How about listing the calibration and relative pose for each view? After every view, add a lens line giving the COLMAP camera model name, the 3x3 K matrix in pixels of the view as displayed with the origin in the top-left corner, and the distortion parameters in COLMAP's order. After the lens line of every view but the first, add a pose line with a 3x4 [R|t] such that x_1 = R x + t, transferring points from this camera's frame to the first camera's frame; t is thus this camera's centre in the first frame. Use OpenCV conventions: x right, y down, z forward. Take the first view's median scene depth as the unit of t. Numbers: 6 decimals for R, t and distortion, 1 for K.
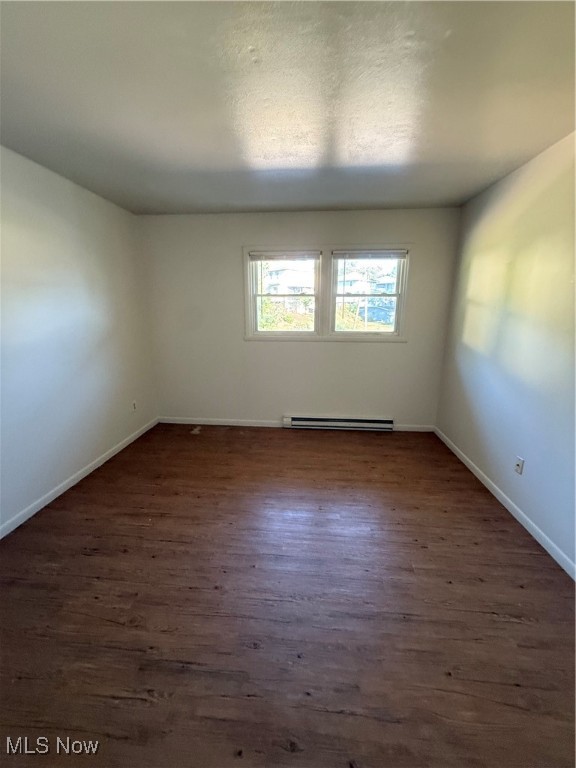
lens RADIAL K [[306.4, 0, 286.8], [0, 306.4, 381.3], [0, 0, 1]] dist [0.001496, 0.000089]
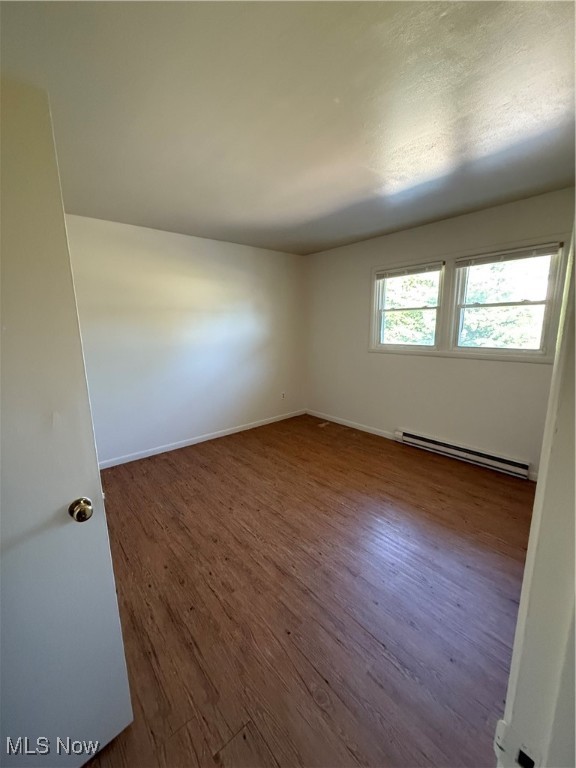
lens RADIAL K [[306.4, 0, 286.8], [0, 306.4, 381.3], [0, 0, 1]] dist [0.001496, 0.000089]
pose [[0.710627, 0.112989, -0.694438, 0.472864], [-0.145025, 0.989348, 0.012567, -0.001631], [0.688460, 0.091780, 0.719443, 0.026845]]
